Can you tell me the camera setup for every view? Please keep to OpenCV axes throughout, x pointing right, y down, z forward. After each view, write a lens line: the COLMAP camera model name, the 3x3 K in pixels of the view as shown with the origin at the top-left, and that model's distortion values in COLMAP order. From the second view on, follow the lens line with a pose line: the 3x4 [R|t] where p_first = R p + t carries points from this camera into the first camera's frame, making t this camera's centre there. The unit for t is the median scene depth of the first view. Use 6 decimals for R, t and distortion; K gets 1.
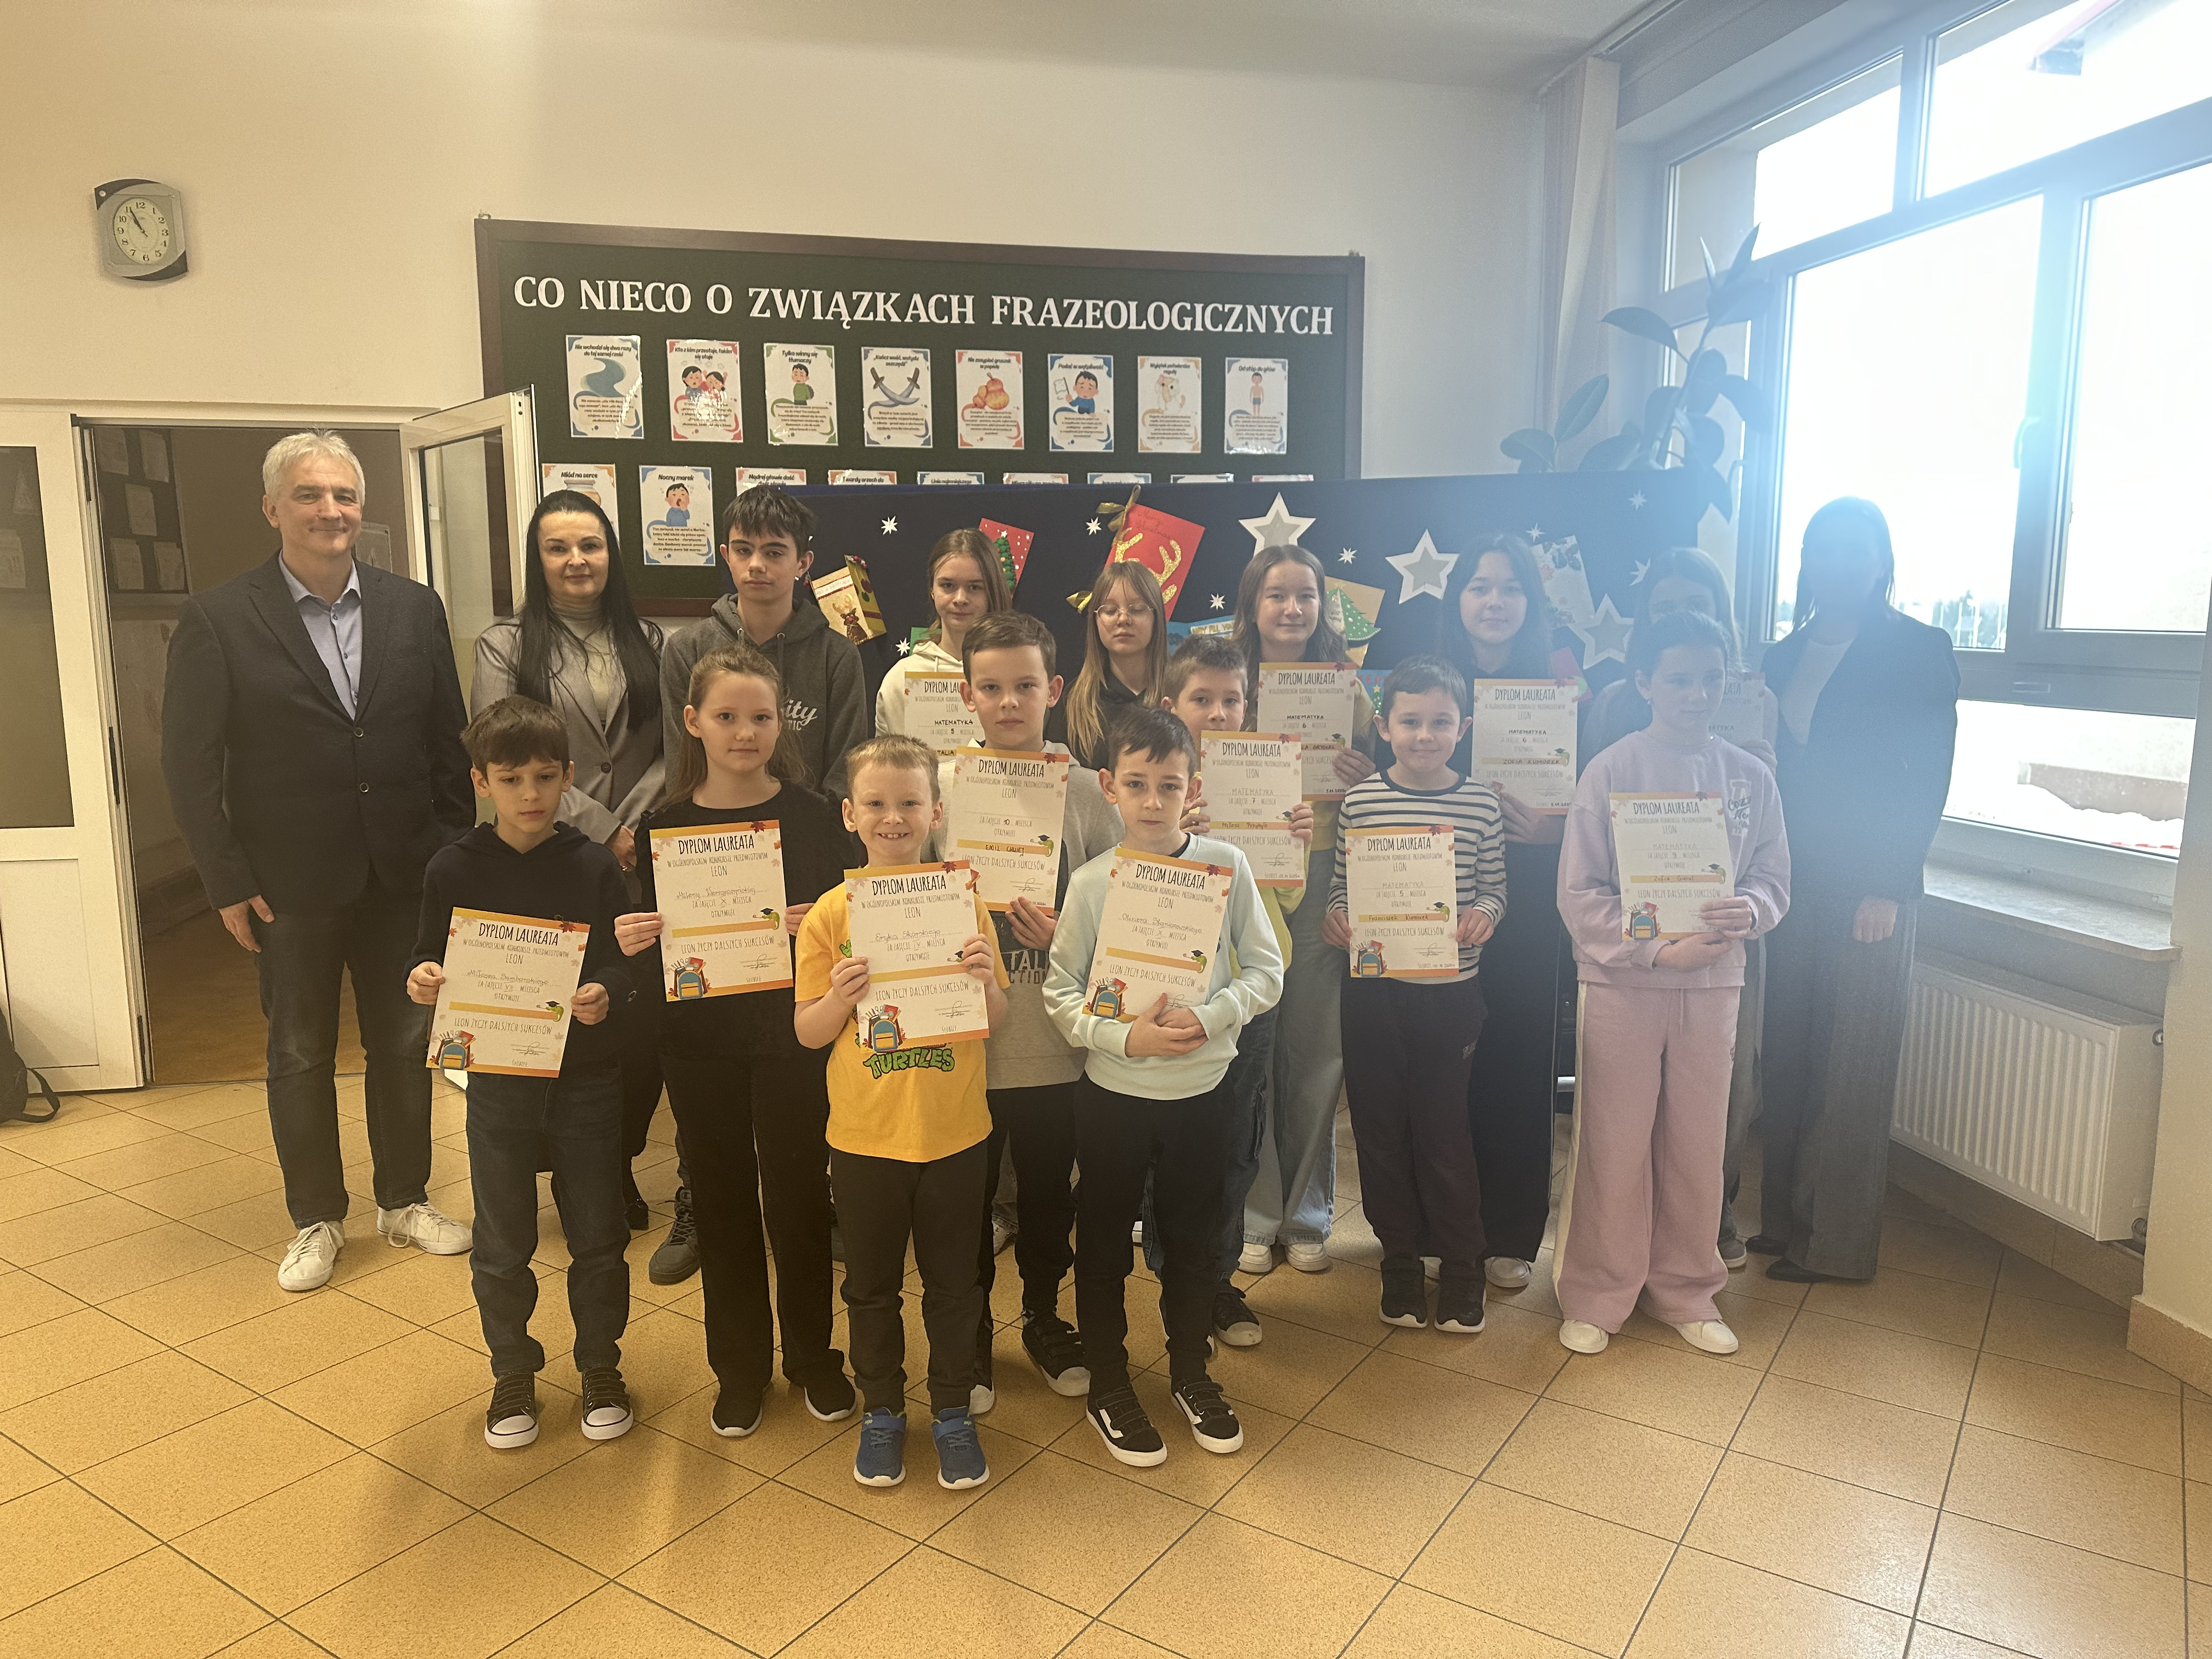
lens RADIAL K [[1565.2, 0, 1111.1], [0, 1565.2, 848.8], [0, 0, 1]] dist [0.131481, -0.195467]
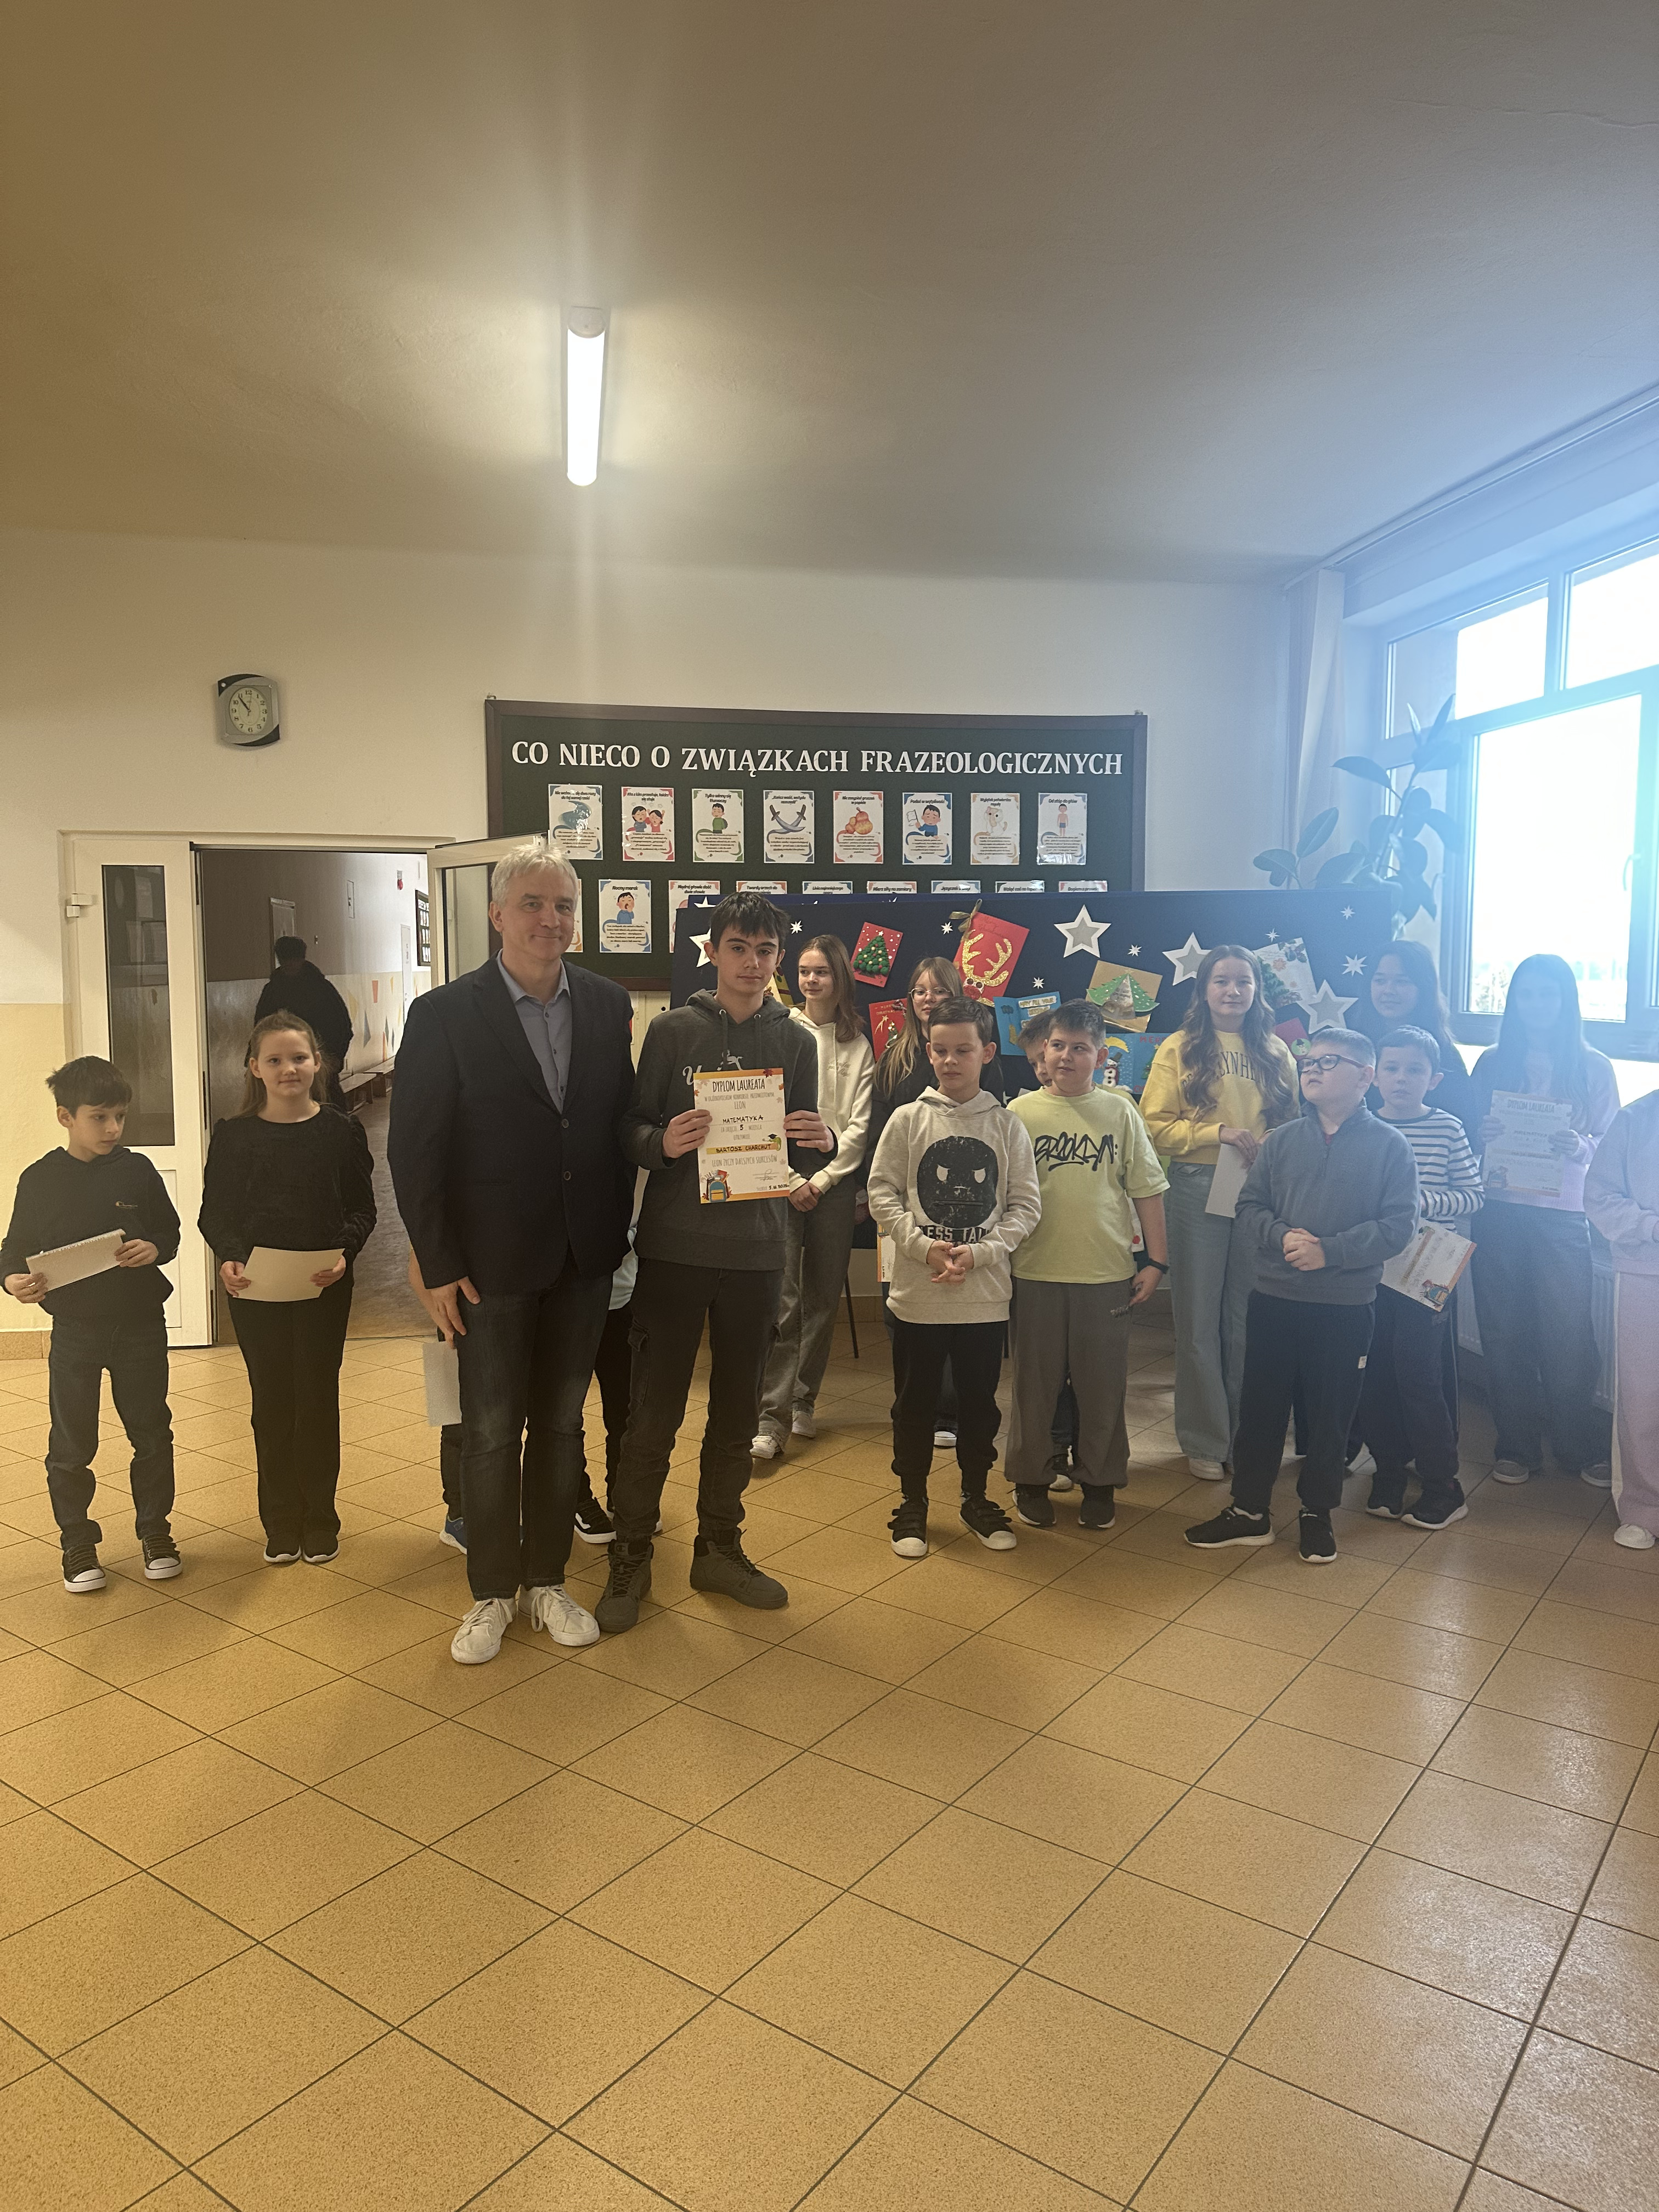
lens RADIAL K [[1562.1, 0, 813.9], [0, 1562.1, 1108.0], [0, 0, 1]] dist [0.144272, -0.253173]
pose [[0.998635, 0.006926, -0.051778, -0.044570], [-0.010095, 0.998075, -0.061196, 0.029558], [0.051254, 0.061635, 0.996782, -0.291233]]
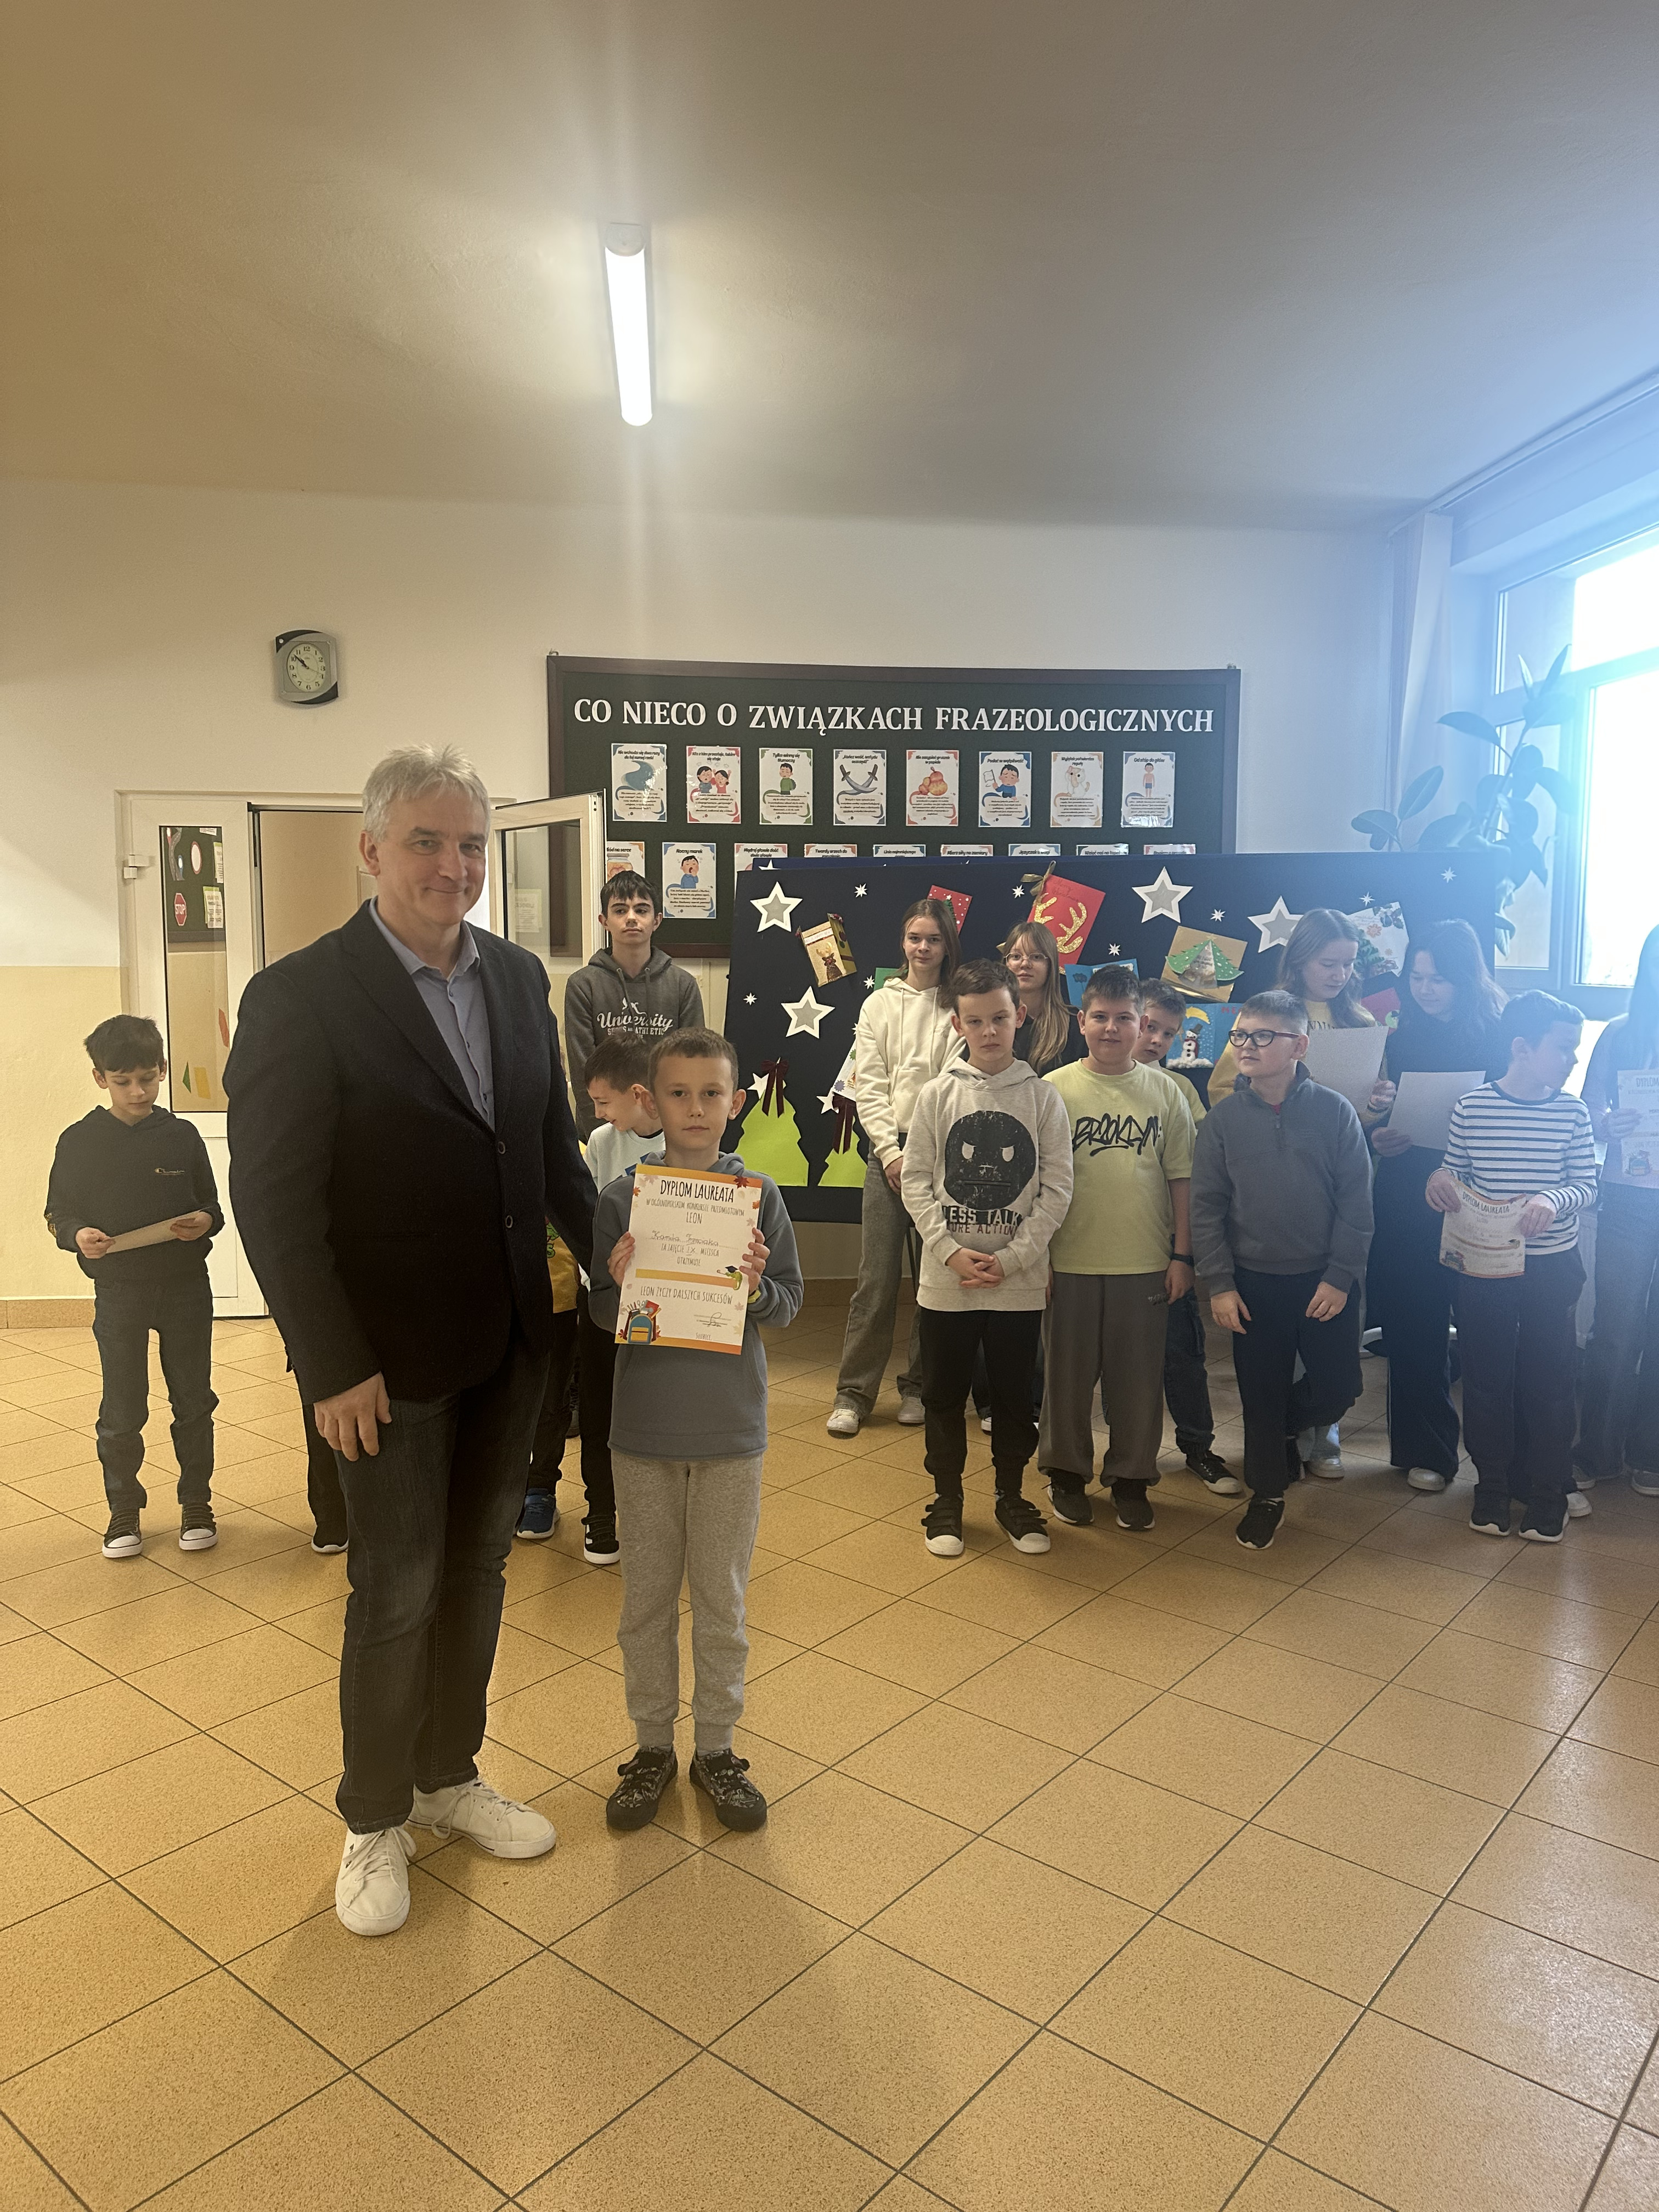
lens RADIAL K [[1565.2, 0, 834.4], [0, 1565.2, 1098.3], [0, 0, 1]] dist [0.131481, -0.195467]
pose [[0.994413, 0.017233, -0.104141, -0.019463], [-0.022682, 0.998422, -0.051369, 0.029315], [0.103092, 0.053445, 0.993235, -0.242238]]
